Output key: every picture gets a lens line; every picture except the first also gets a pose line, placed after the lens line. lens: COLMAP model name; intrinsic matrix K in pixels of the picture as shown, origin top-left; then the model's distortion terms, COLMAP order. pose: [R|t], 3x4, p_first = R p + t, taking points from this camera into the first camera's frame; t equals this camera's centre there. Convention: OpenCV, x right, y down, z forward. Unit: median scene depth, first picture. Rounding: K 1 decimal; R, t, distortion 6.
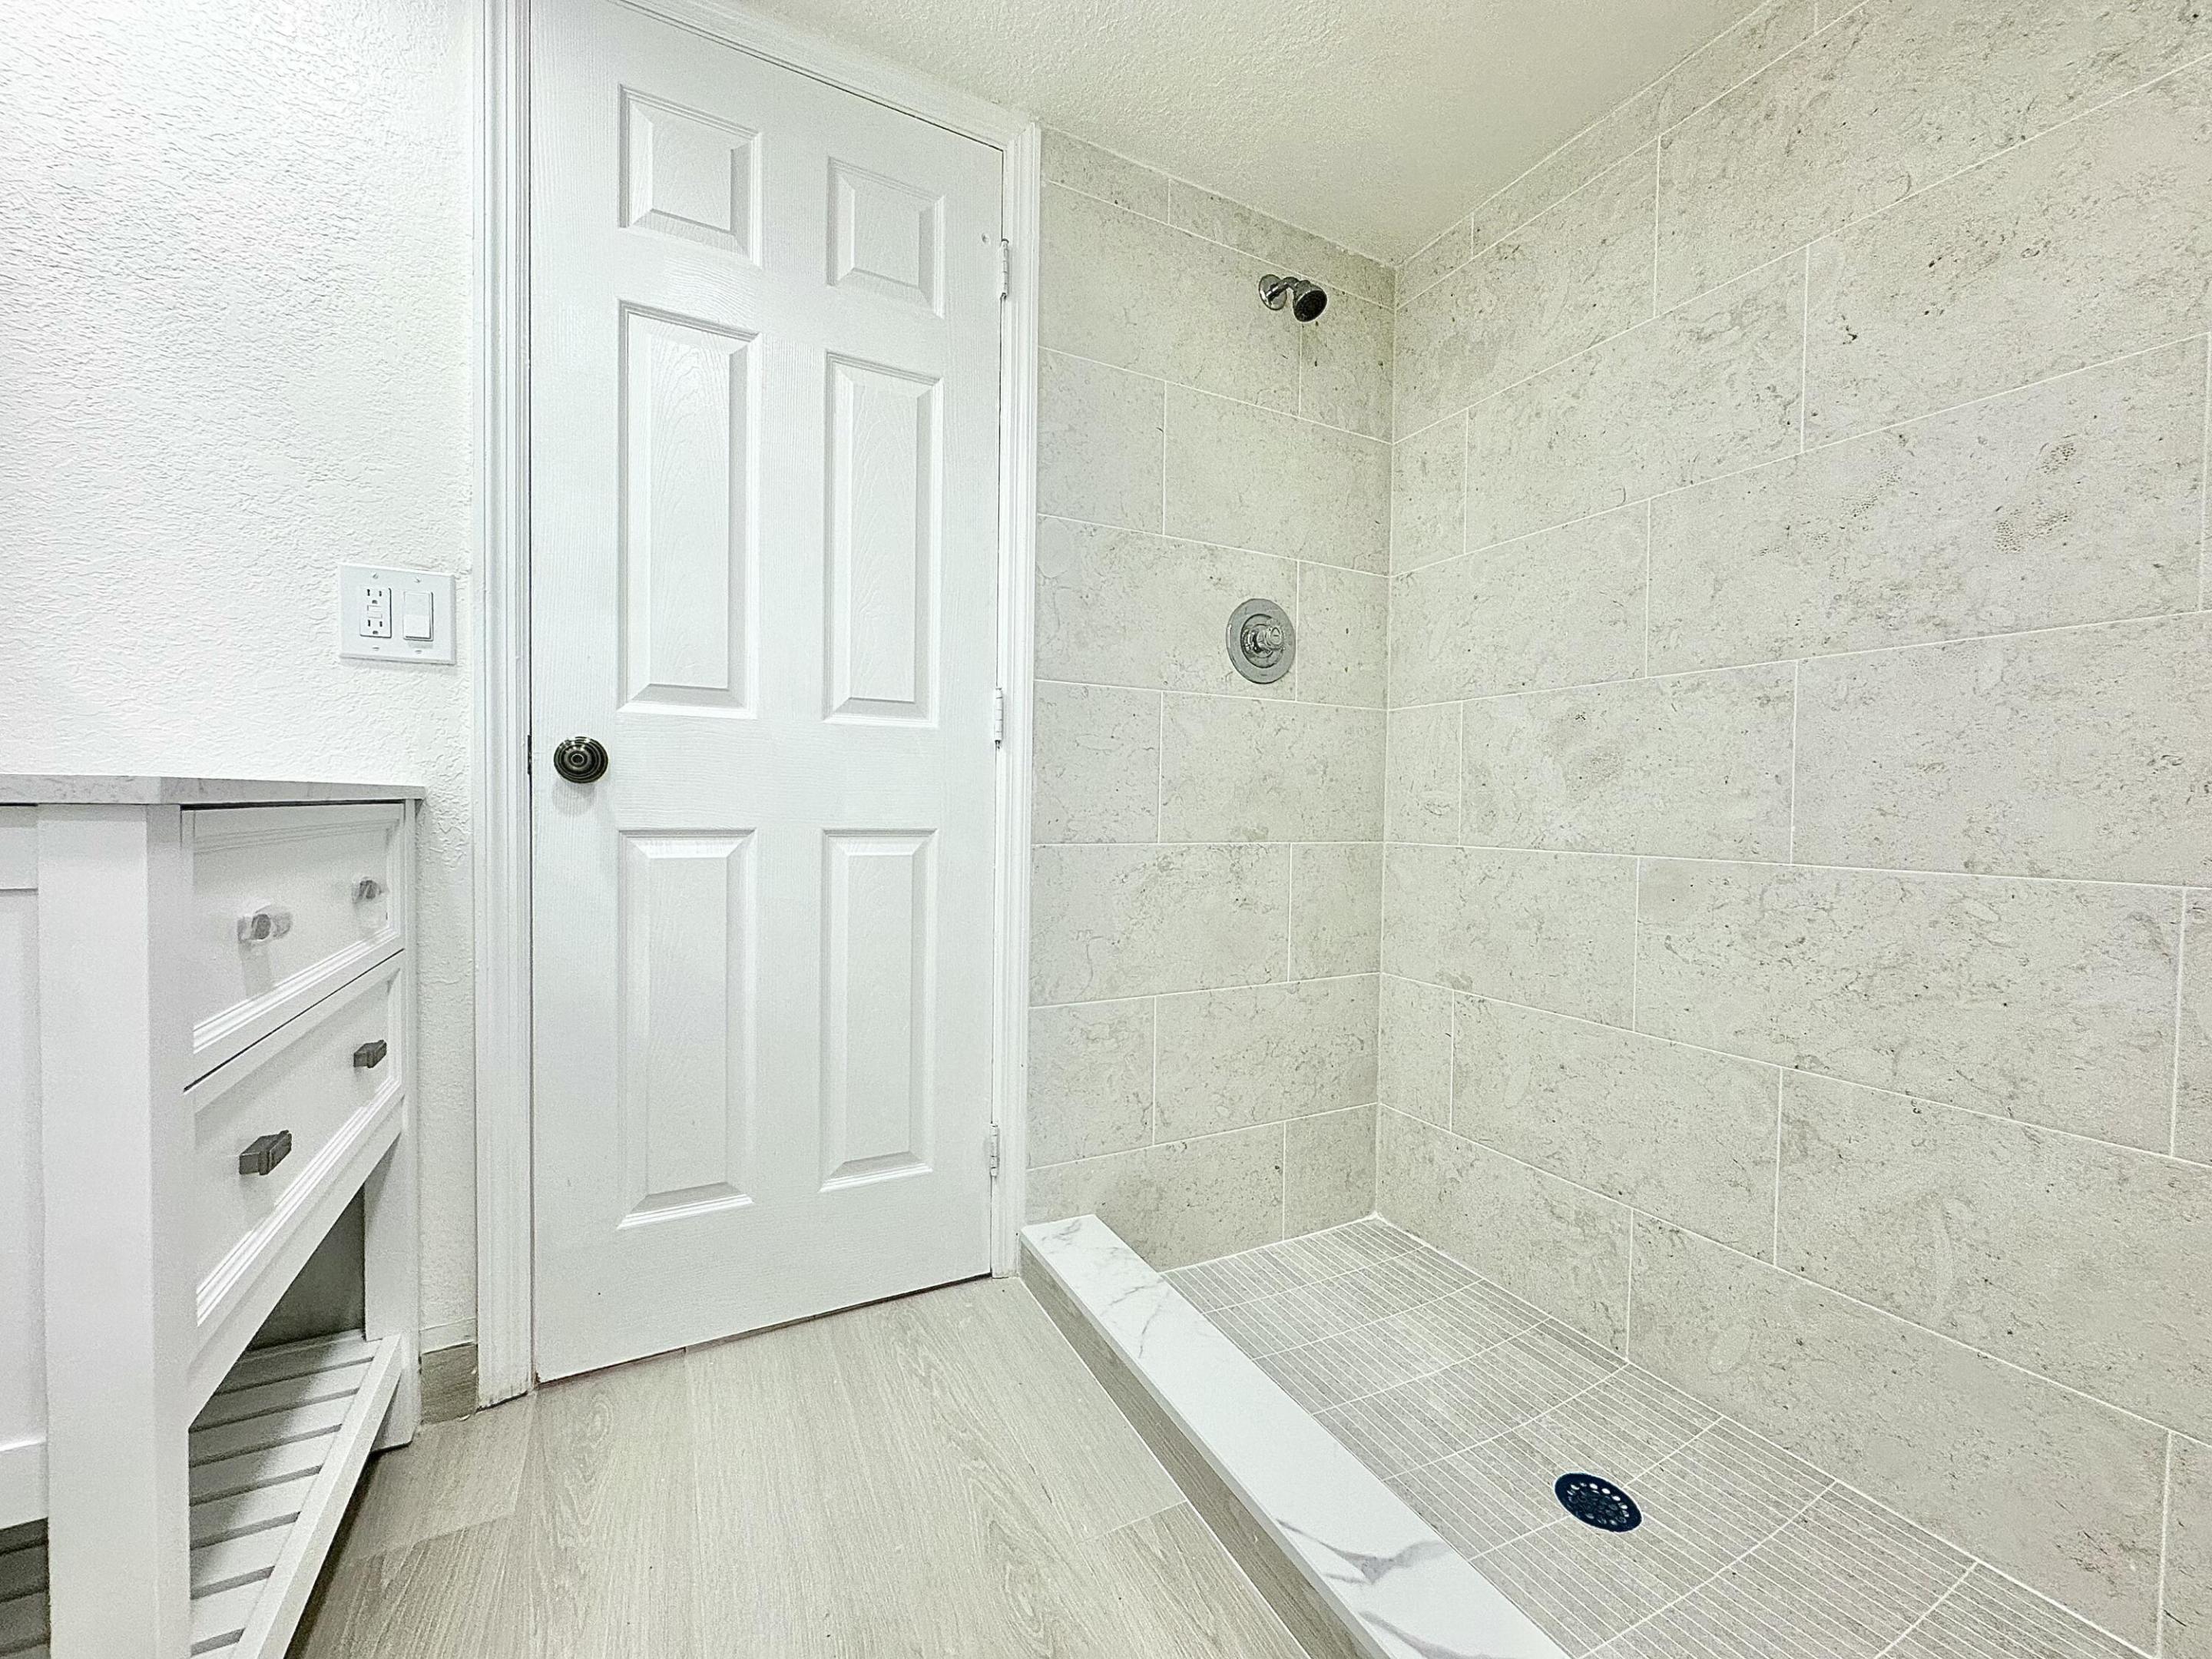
lens RADIAL K [[887.5, 0, 1107.4], [0, 887.5, 826.7], [0, 0, 1]] dist [-0.003951, 0.000597]
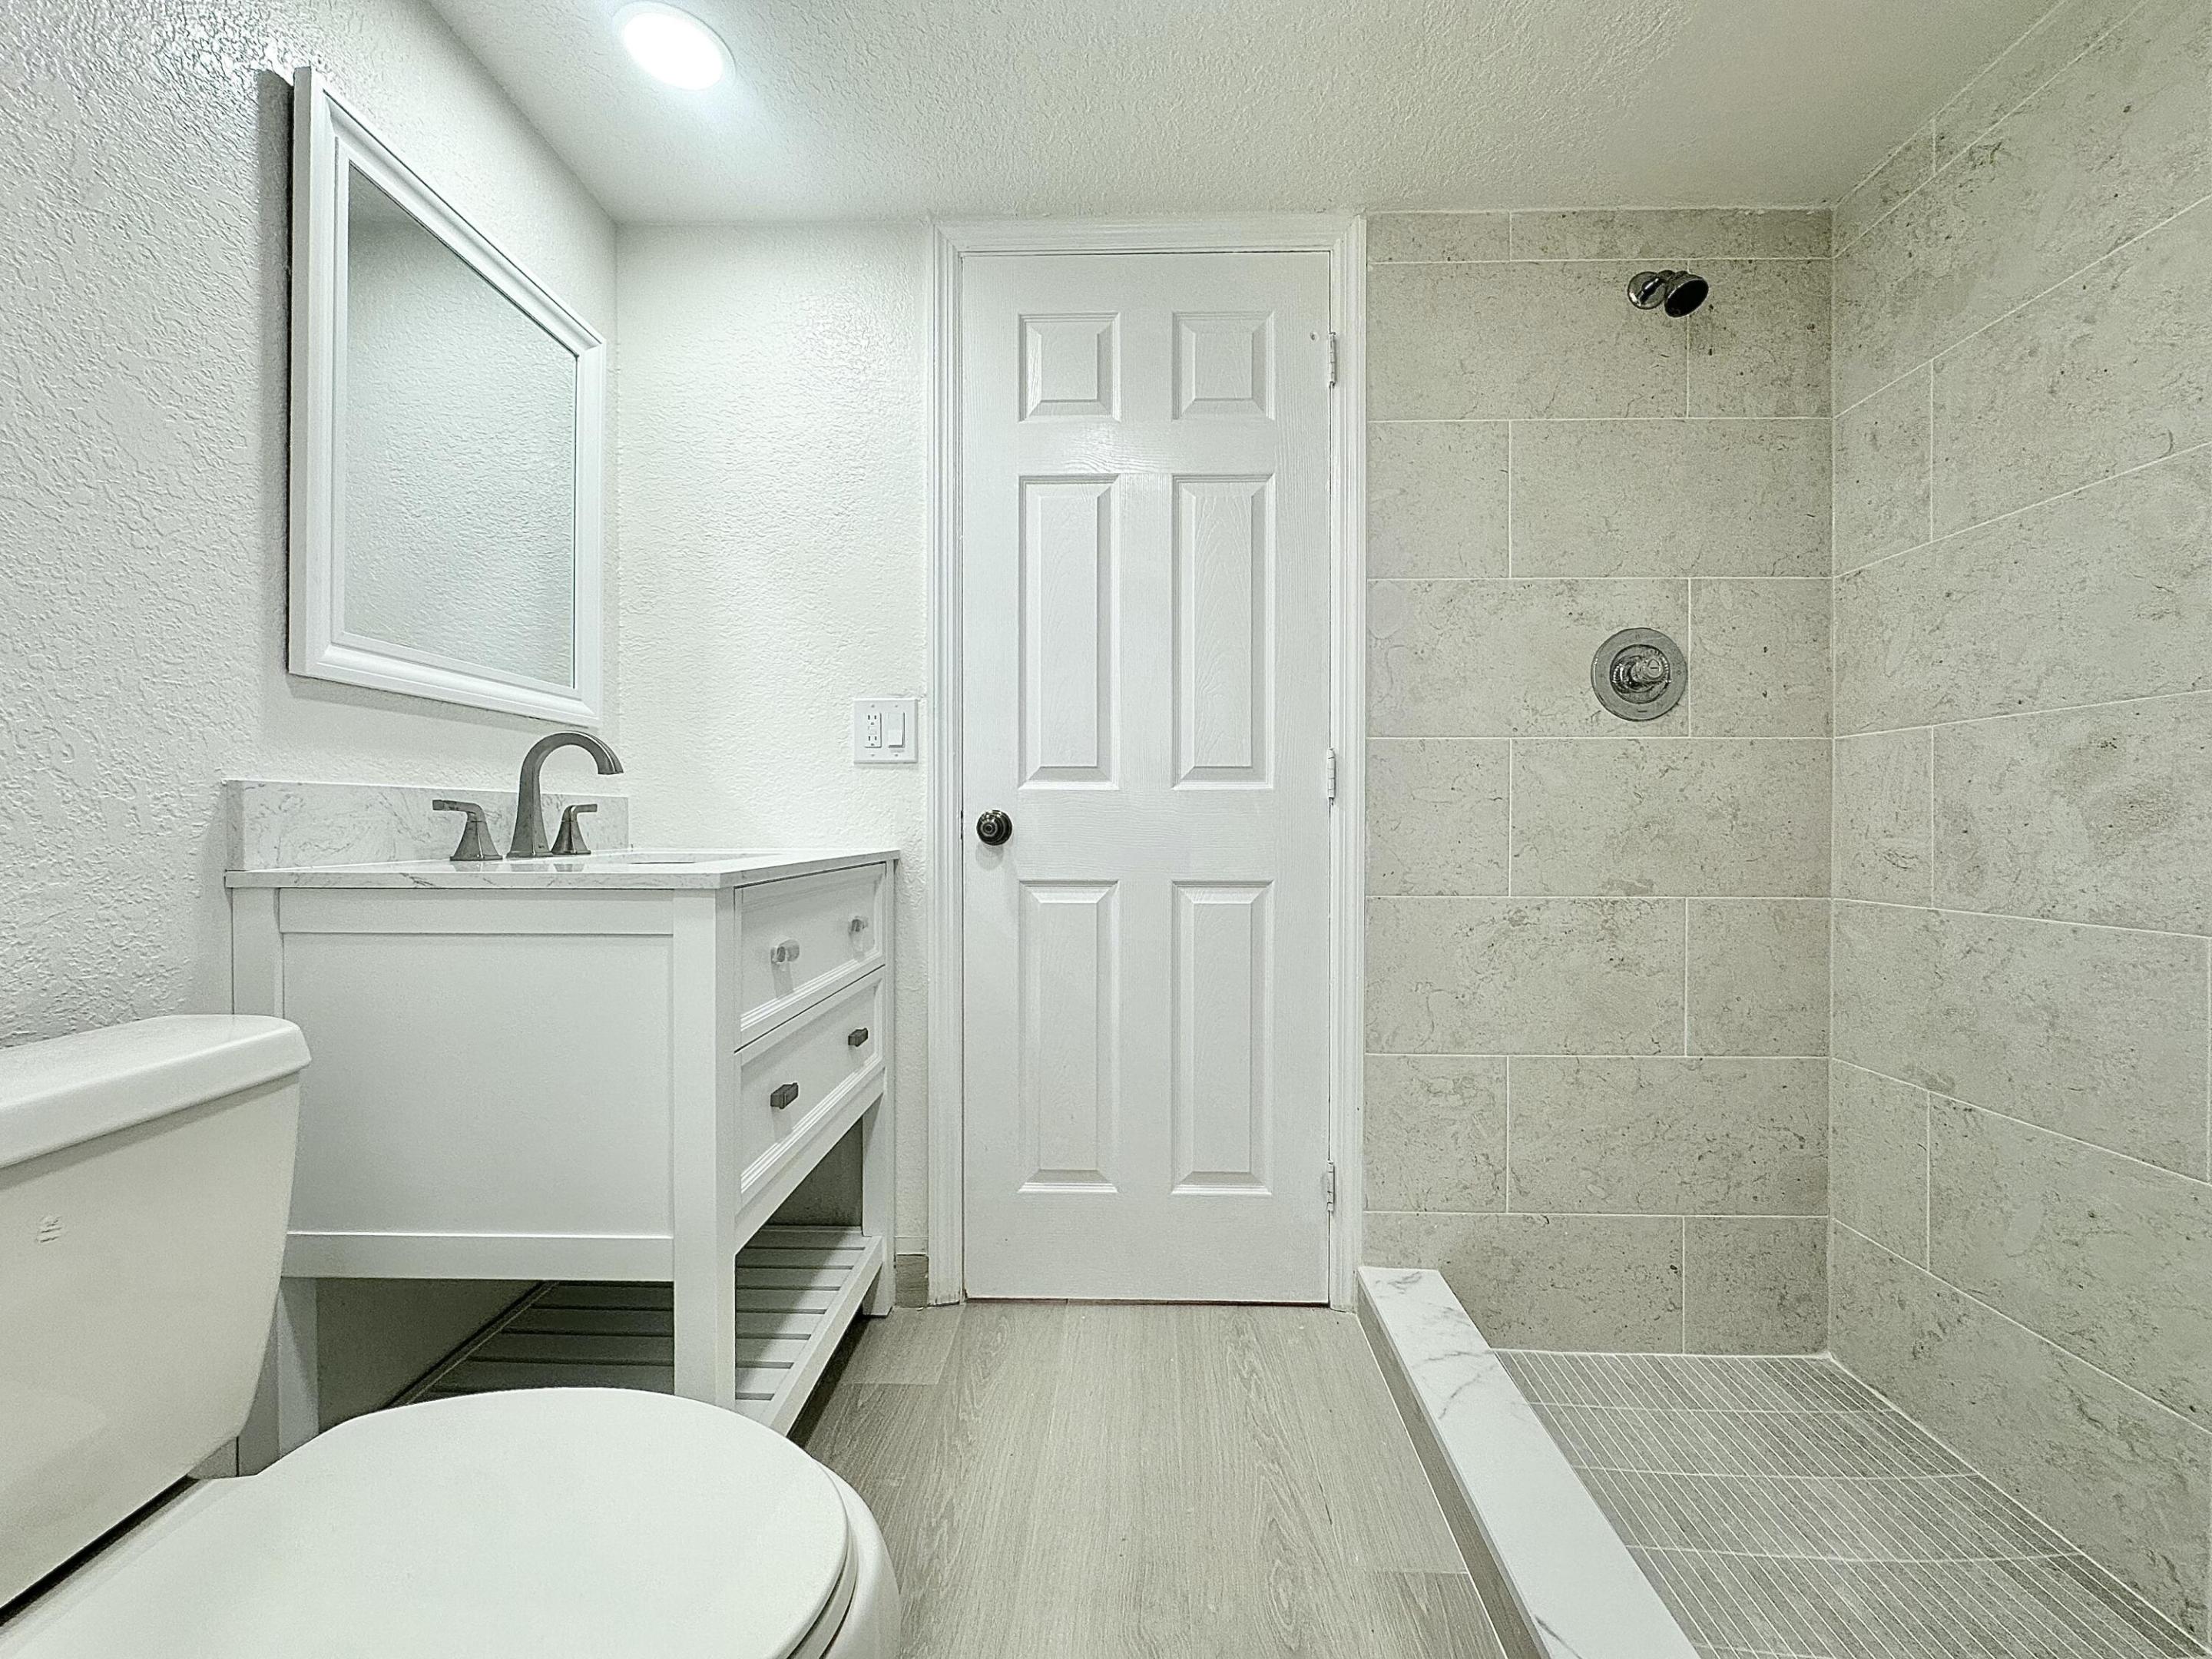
lens RADIAL K [[887.5, 0, 1107.4], [0, 887.5, 826.7], [0, 0, 1]] dist [-0.003951, 0.000597]
pose [[0.871698, -0.011563, -0.489908, 0.162723], [-0.000174, 0.999714, -0.023905, -0.036720], [0.490044, 0.020923, 0.871447, -0.056654]]
